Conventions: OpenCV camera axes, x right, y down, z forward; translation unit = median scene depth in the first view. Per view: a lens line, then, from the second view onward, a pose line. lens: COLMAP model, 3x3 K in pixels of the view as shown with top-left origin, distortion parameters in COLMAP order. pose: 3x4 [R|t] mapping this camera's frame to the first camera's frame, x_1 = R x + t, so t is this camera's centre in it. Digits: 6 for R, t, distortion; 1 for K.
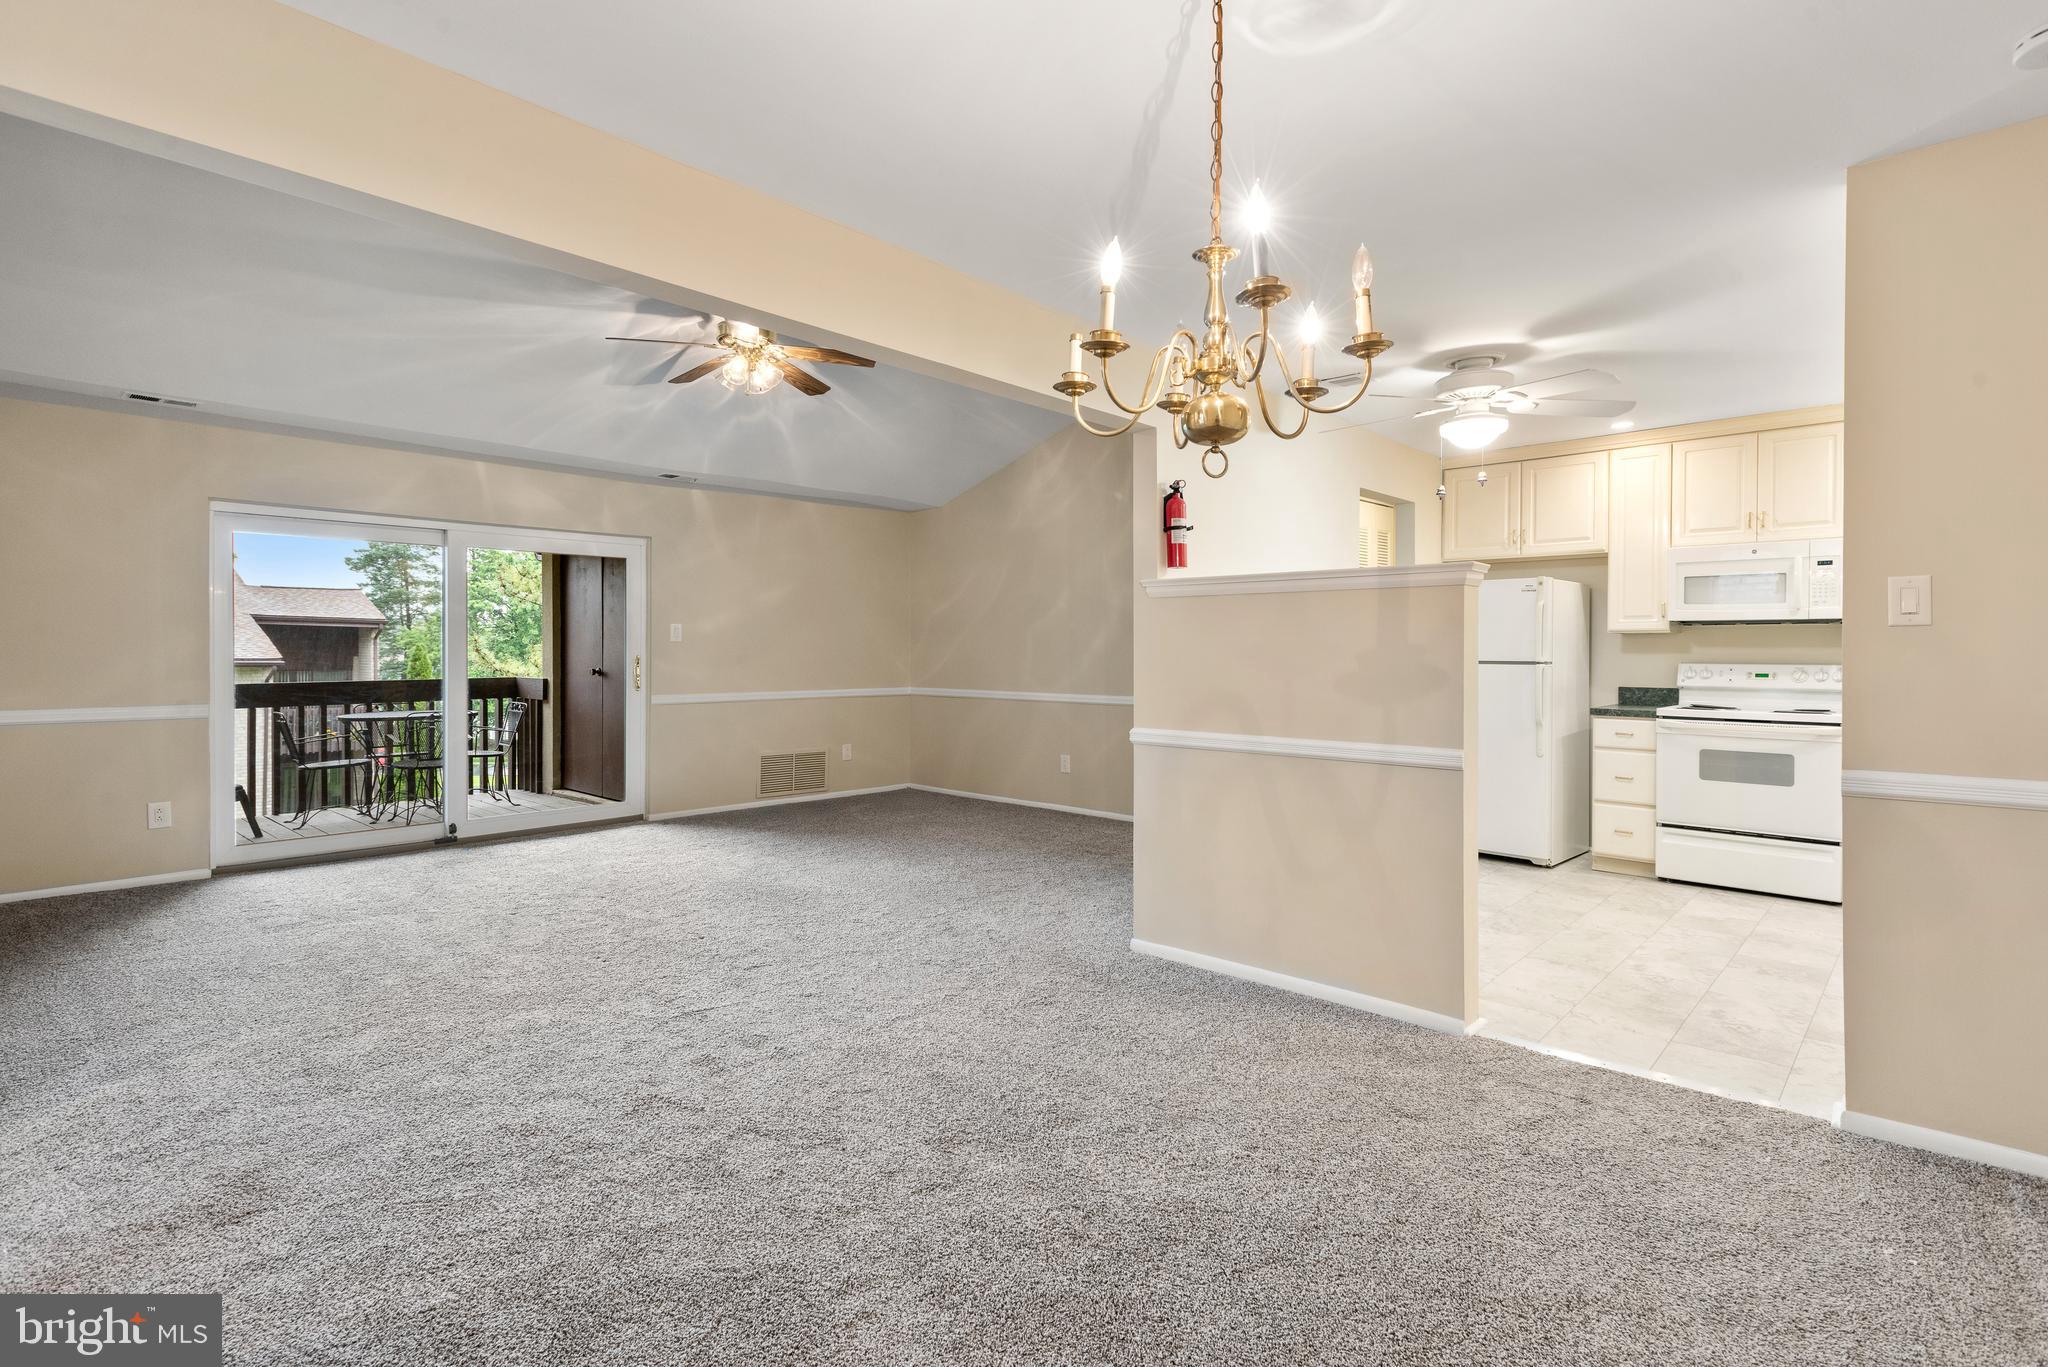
lens RADIAL K [[972.3, 0, 1023.6], [0, 972.3, 660.4], [0, 0, 1]] dist [0.017619, -0.006164]
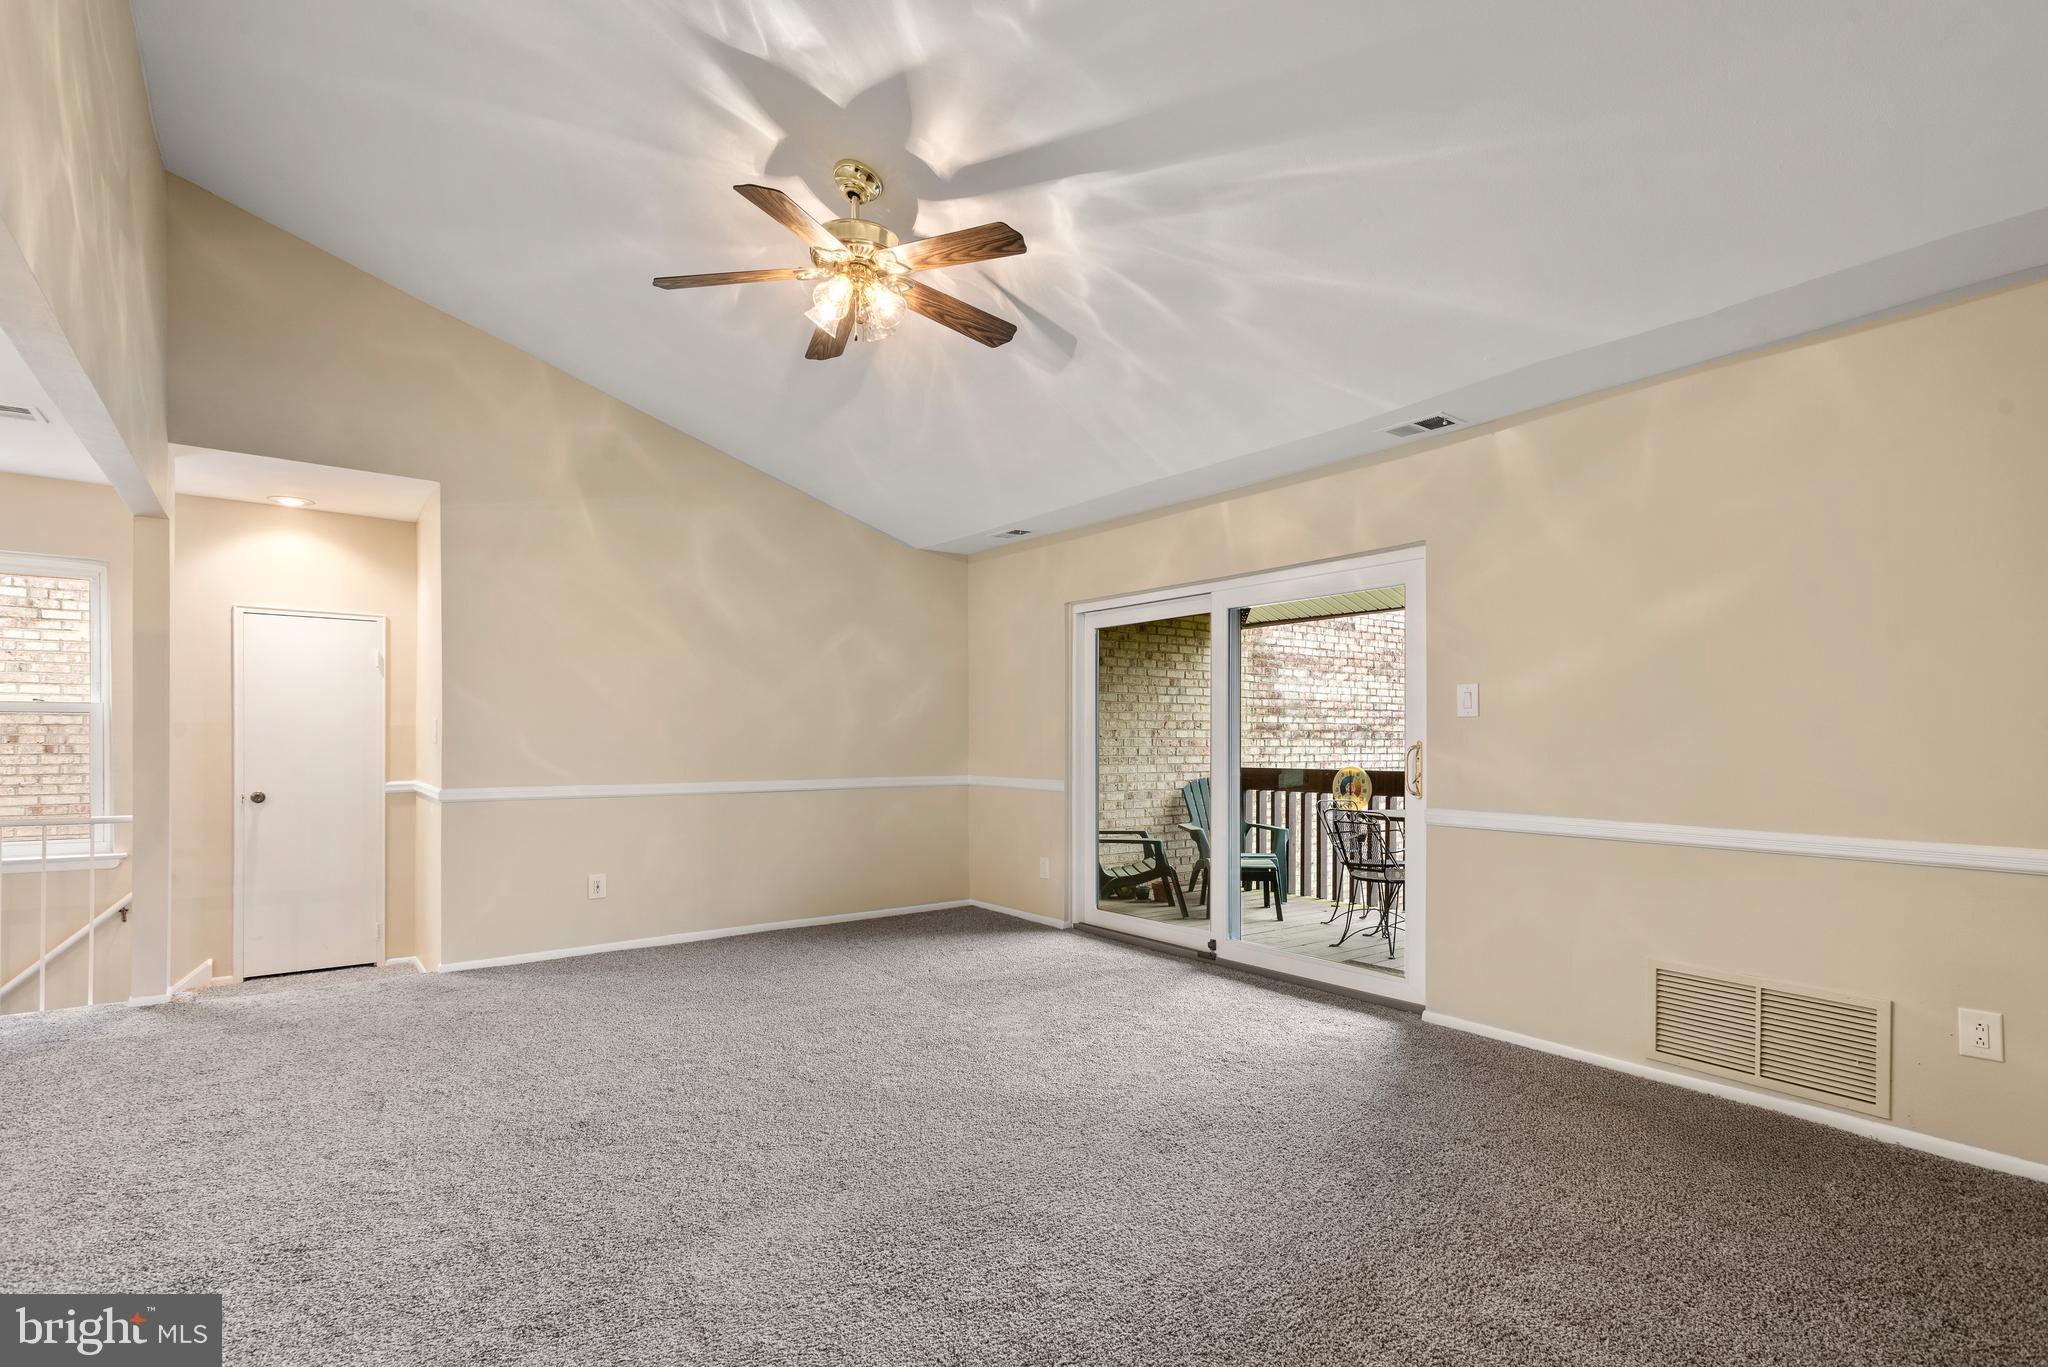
lens RADIAL K [[972.3, 0, 1021.6], [0, 972.3, 739.1], [0, 0, 1]] dist [0.017619, -0.006164]
pose [[-0.176199, -0.002549, -0.984351, 0.283677], [-0.012133, 0.999926, -0.000418, -0.003314], [0.984280, 0.011869, -0.176217, 1.017226]]
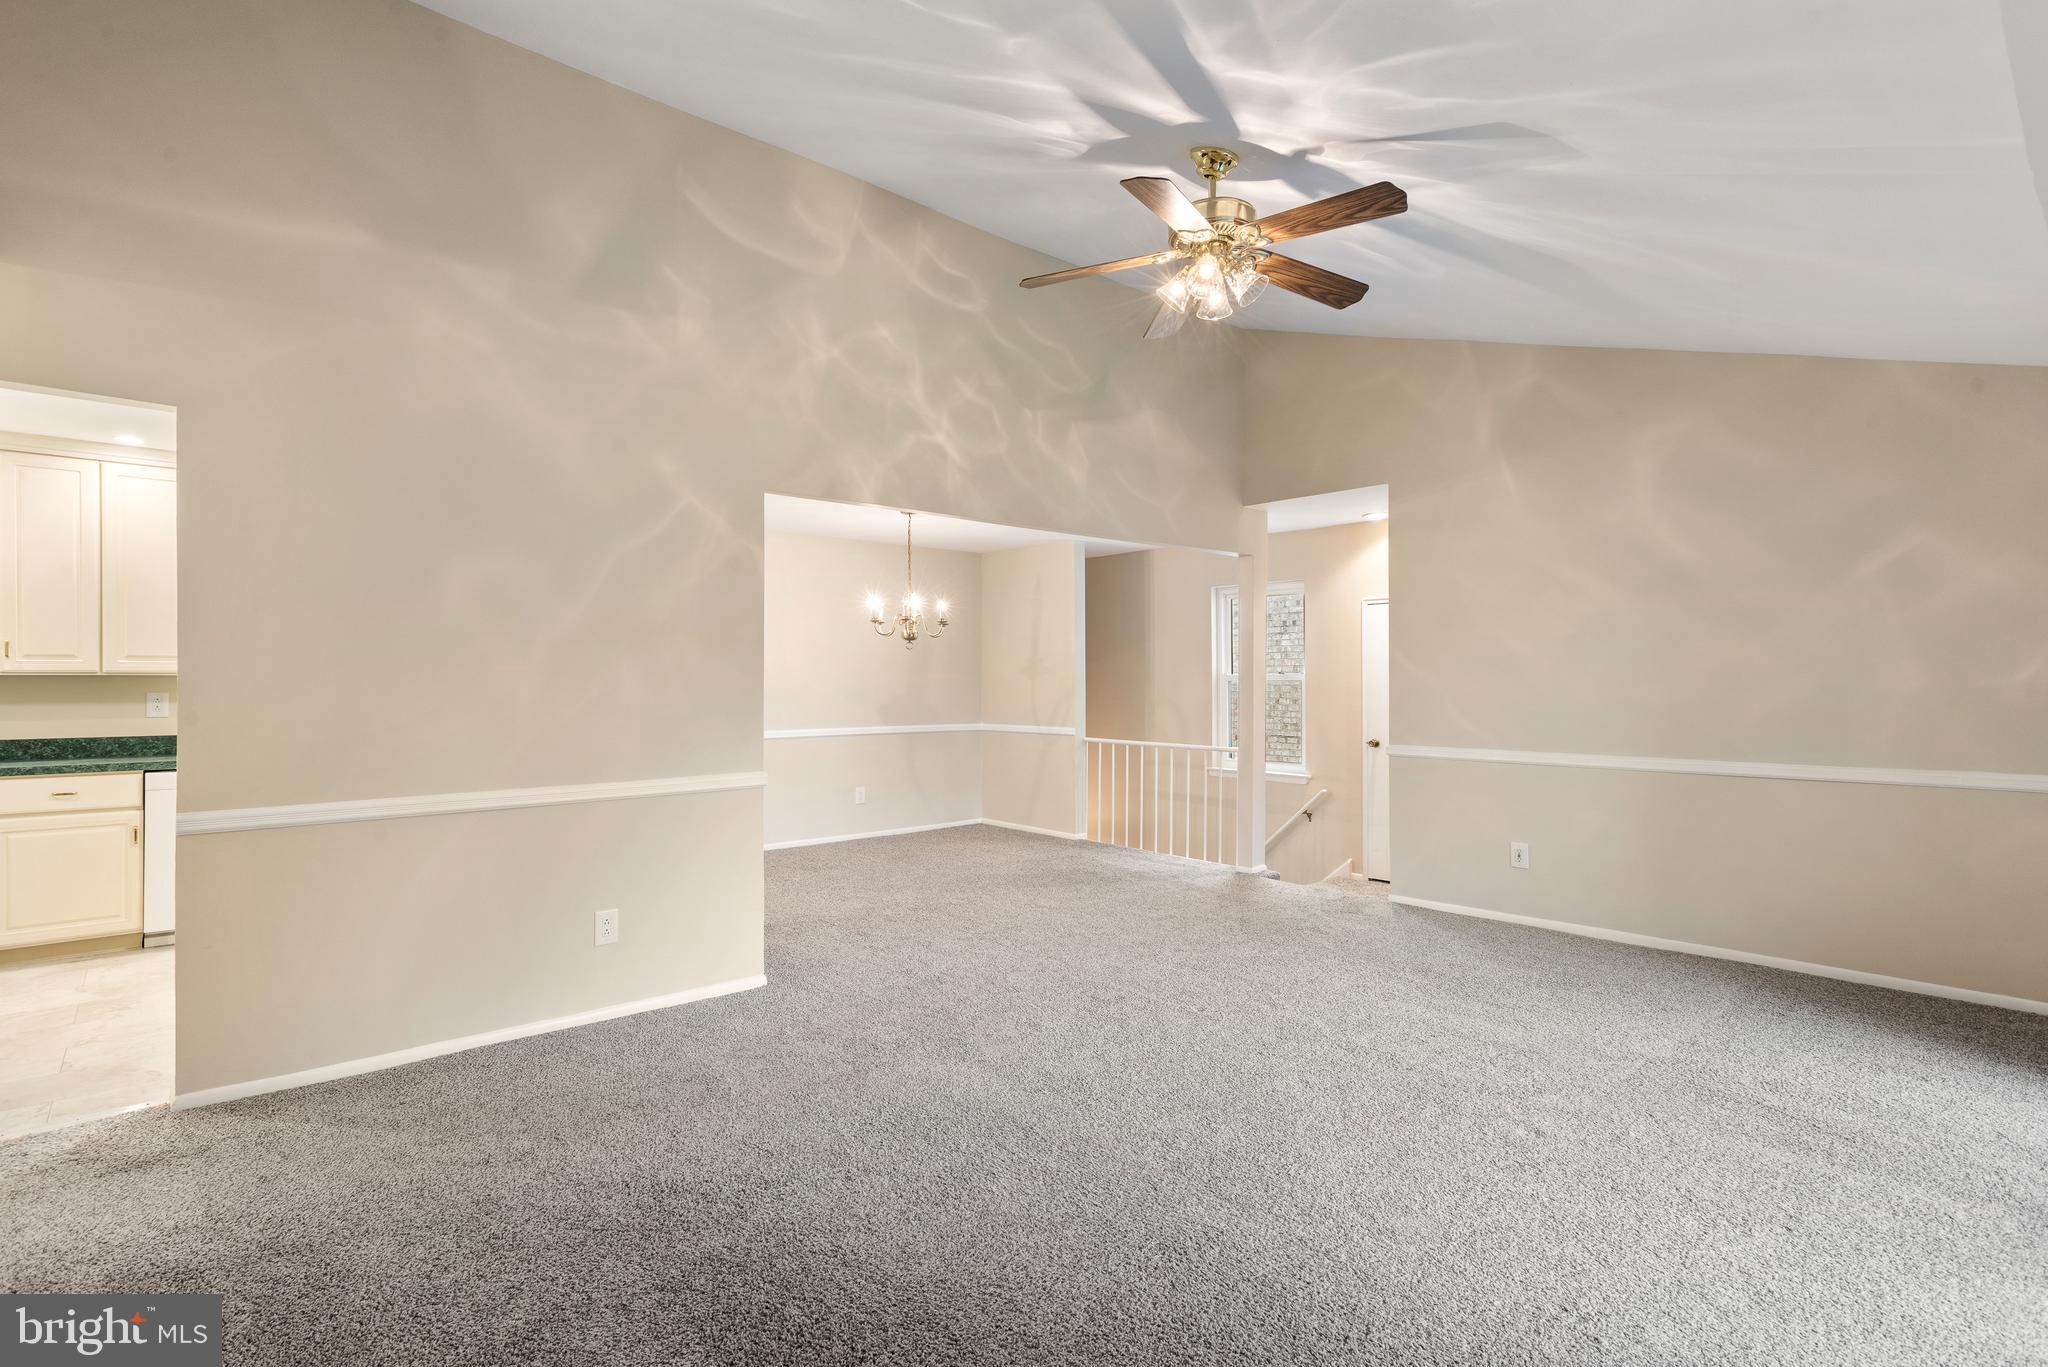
lens RADIAL K [[972.3, 0, 1026.4], [0, 972.3, 683.4], [0, 0, 1]] dist [0.017619, -0.006164]
pose [[-0.995043, -0.001025, 0.099444, -0.187803], [-0.000263, 0.999971, 0.007676, -0.023193], [-0.099449, 0.007612, -0.995014, 1.389162]]
